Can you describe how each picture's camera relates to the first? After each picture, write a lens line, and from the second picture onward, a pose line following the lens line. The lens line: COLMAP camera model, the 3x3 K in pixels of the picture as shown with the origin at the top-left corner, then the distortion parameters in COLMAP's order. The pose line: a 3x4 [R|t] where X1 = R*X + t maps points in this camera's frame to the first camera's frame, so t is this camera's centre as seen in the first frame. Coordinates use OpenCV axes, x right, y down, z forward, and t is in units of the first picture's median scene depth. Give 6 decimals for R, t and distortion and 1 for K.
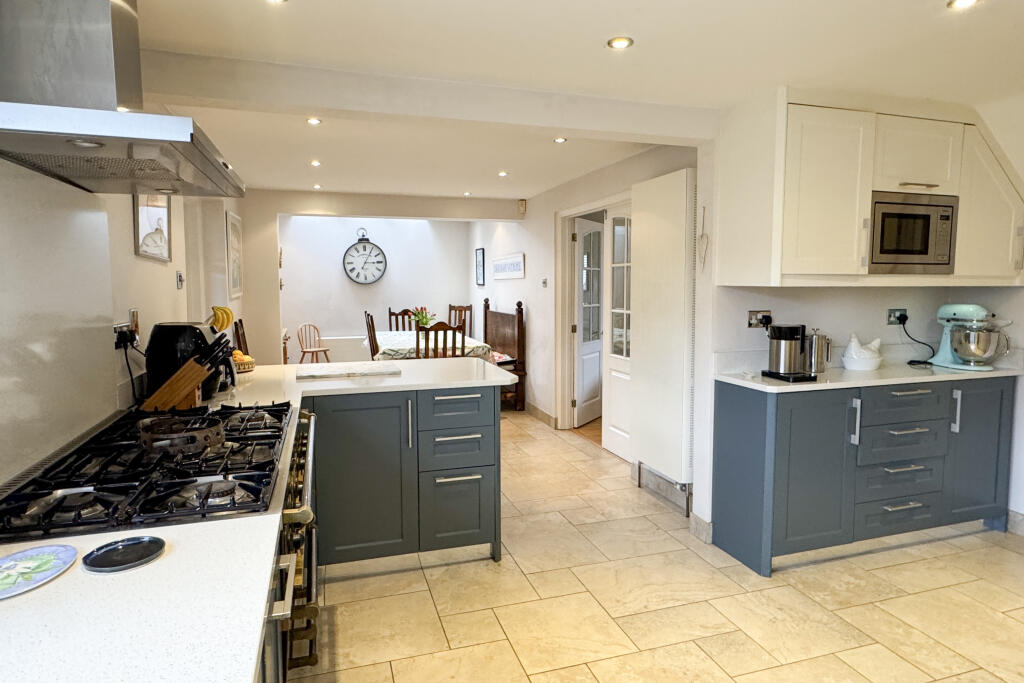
lens RADIAL K [[592.3, 0, 507.9], [0, 592.3, 336.8], [0, 0, 1]] dist [0.004963, 0.001566]
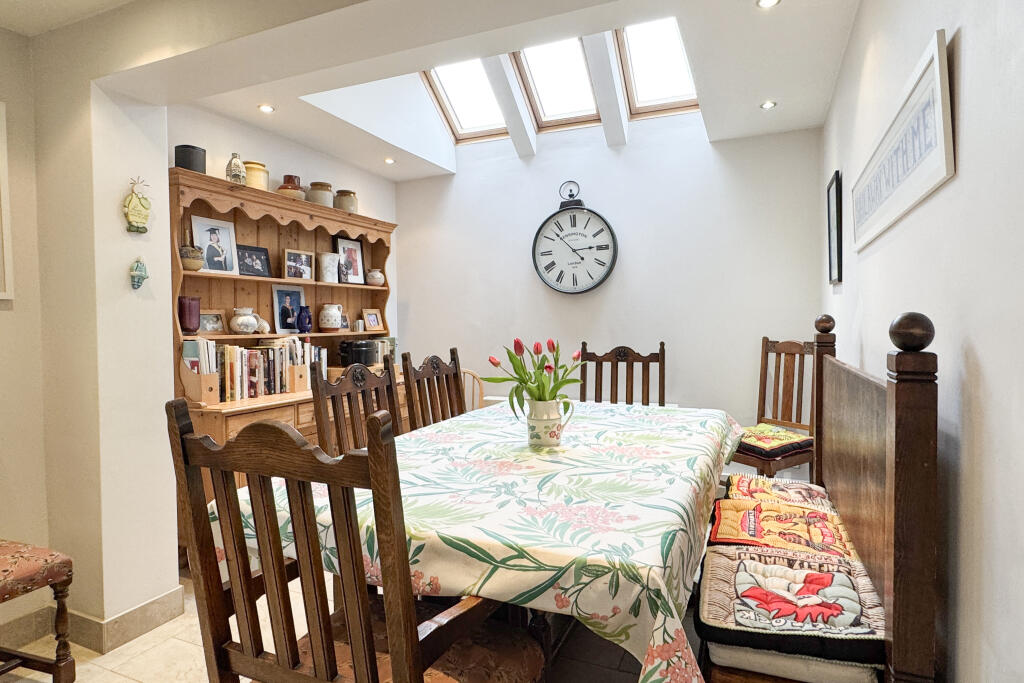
lens RADIAL K [[561.7, 0, 517.1], [0, 561.7, 336.4], [0, 0, 1]] dist [0.000033, -0.000556]
pose [[0.749179, 0.009738, -0.662296, 0.033804], [-0.050845, 0.997787, -0.042844, -0.033785], [0.660413, 0.065773, 0.748017, 0.665061]]
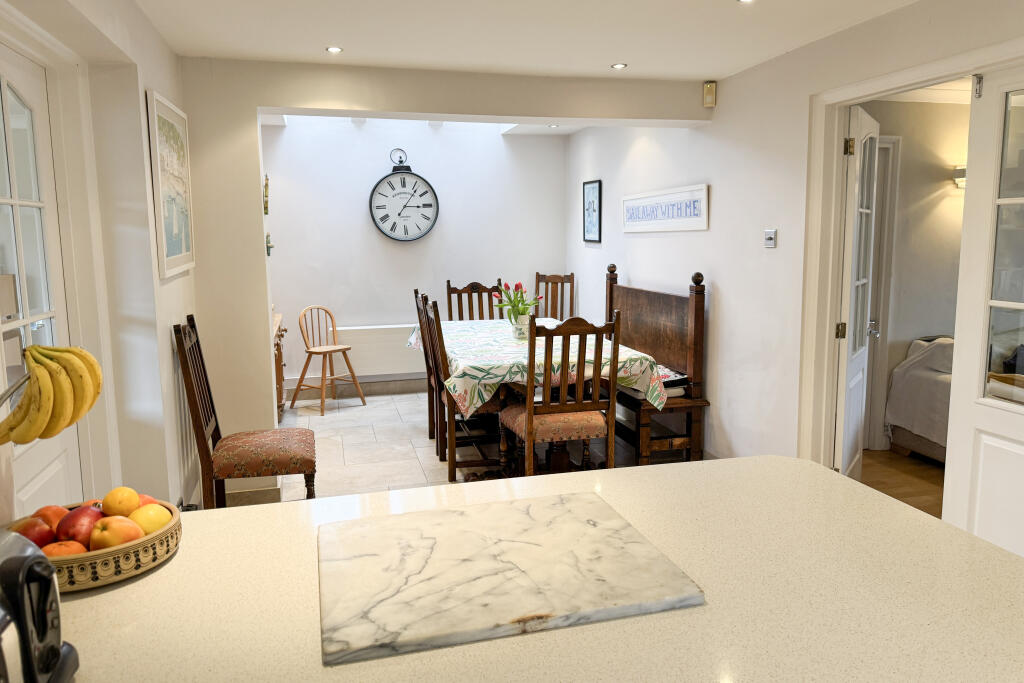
lens RADIAL K [[707.0, 0, 516.6], [0, 707.0, 338.1], [0, 0, 1]] dist [0.068453, -0.011160]
pose [[0.999301, -0.001425, -0.037369, -0.102641], [0.003508, 0.998439, 0.055737, -0.030357], [0.037232, -0.055830, 0.997746, 0.273291]]
